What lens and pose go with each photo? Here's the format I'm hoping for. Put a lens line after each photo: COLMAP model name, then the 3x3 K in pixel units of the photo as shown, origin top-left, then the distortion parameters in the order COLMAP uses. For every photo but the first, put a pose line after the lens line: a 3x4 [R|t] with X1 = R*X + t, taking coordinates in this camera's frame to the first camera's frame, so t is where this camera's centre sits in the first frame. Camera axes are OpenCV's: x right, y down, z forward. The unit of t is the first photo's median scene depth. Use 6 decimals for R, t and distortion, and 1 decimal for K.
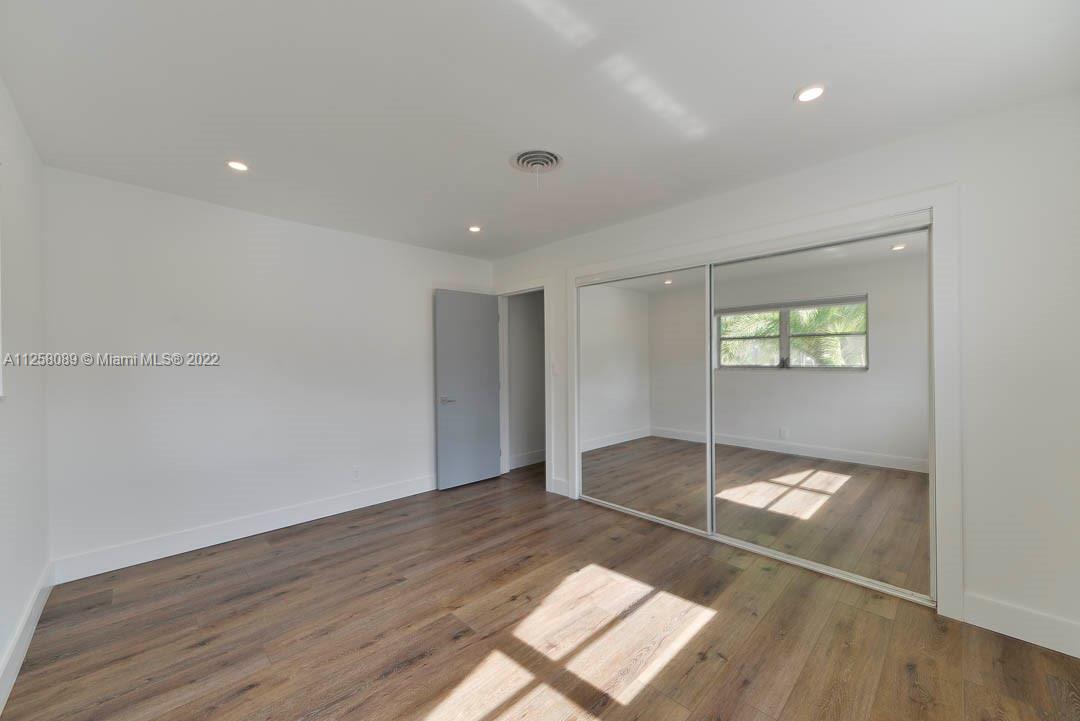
lens RADIAL K [[412.1, 0, 537.6], [0, 412.1, 362.7], [0, 0, 1]] dist [-0.000453, 0.000042]
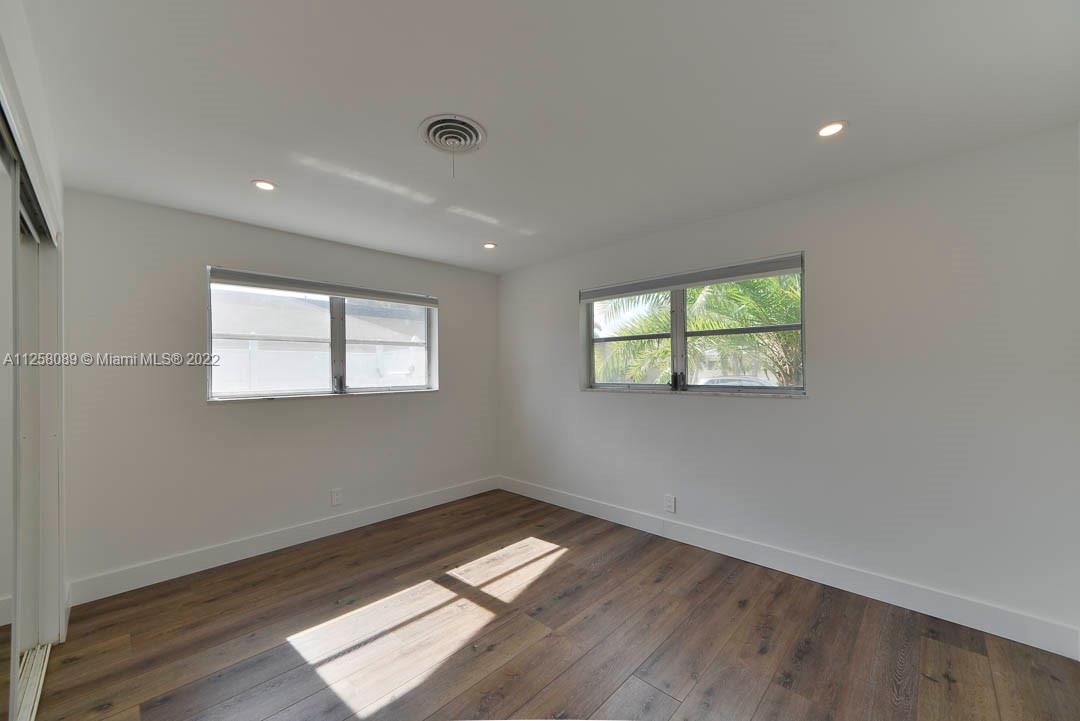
lens RADIAL K [[409.0, 0, 540.6], [0, 409.0, 369.5], [0, 0, 1]] dist [-0.002107, -0.000423]
pose [[-0.999083, 0.013227, -0.040719, -0.130737], [0.013229, 0.999912, 0.000226, -0.029085], [0.040718, -0.000313, -0.999171, 1.794015]]
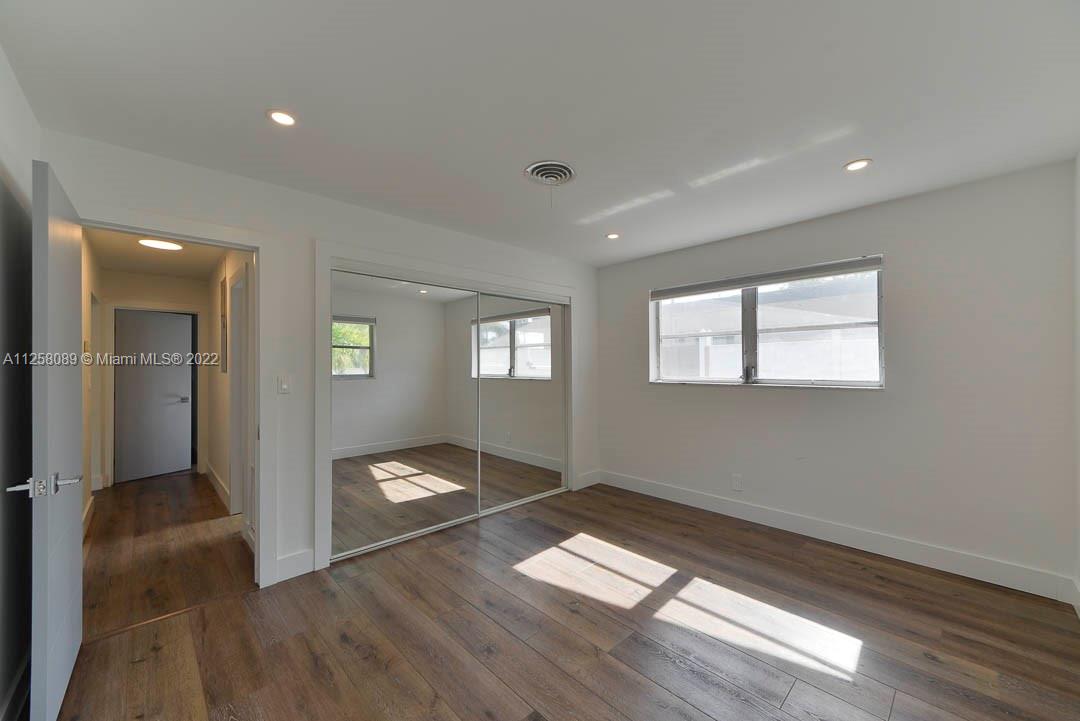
lens RADIAL K [[412.1, 0, 537.6], [0, 412.1, 362.7], [0, 0, 1]] dist [-0.000453, 0.000042]
pose [[0.014358, 0.015749, 0.999773, -1.004656], [0.006989, 0.999850, -0.015851, -0.009925], [-0.999872, 0.007215, 0.014246, 1.018137]]
